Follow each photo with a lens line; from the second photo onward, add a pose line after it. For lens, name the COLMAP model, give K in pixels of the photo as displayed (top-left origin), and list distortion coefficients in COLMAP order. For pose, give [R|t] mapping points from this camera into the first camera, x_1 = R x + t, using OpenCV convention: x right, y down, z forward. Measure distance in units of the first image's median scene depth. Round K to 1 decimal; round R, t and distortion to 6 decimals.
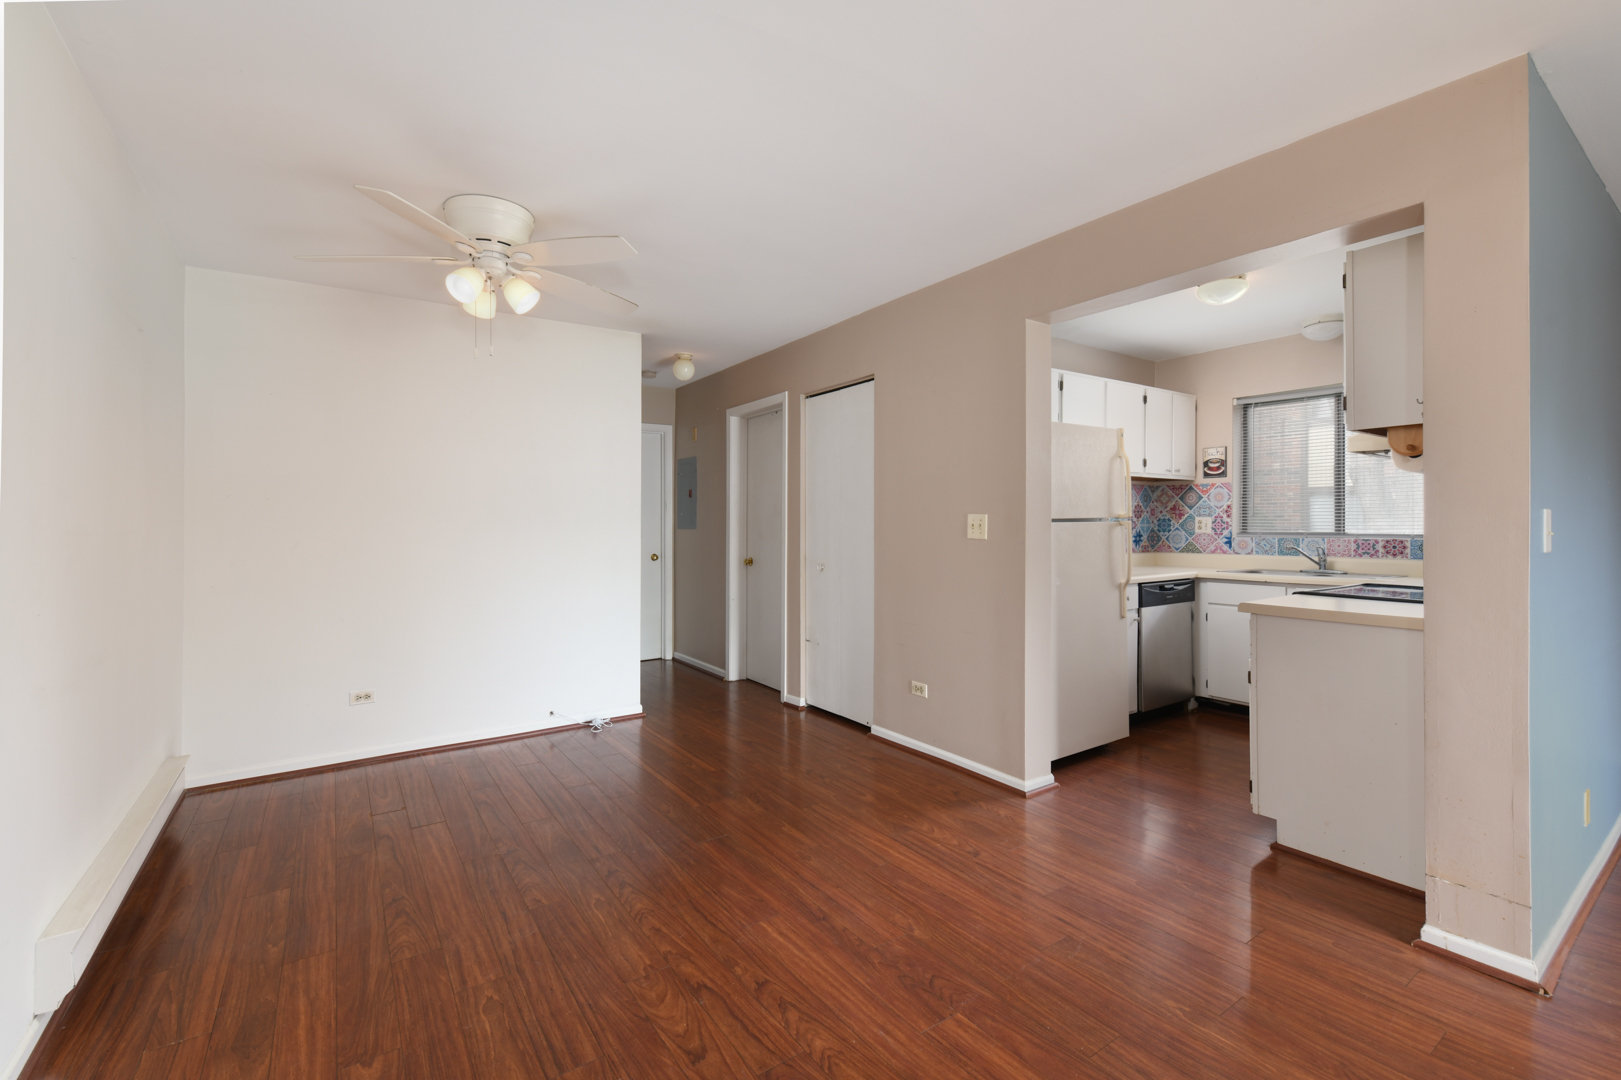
lens RADIAL K [[698.6, 0, 806.1], [0, 698.6, 522.9], [0, 0, 1]] dist [-0.020483, -0.000122]
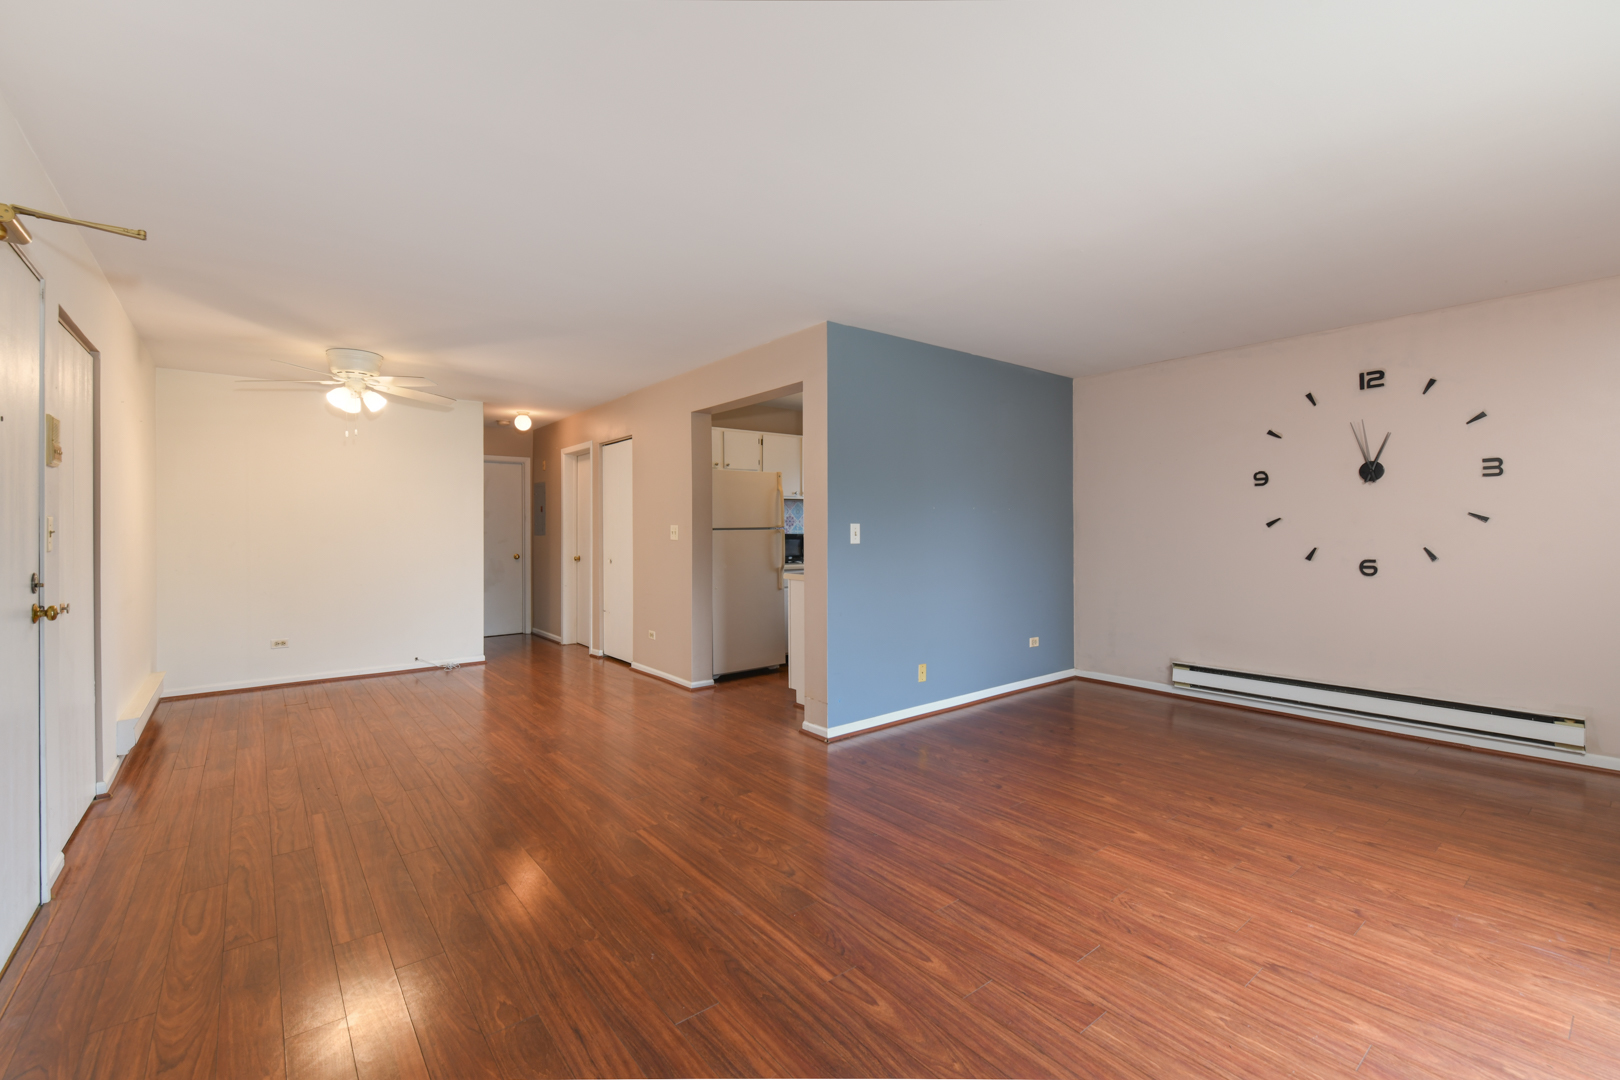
lens RADIAL K [[682.6, 0, 810.0], [0, 682.6, 540.0], [0, 0, 1]] dist [0.000394, -0.000033]
pose [[0.996935, -0.003363, 0.078166, 0.359293], [0.002338, 0.999910, 0.013202, -0.000683], [-0.078203, -0.012979, 0.996853, -0.522026]]
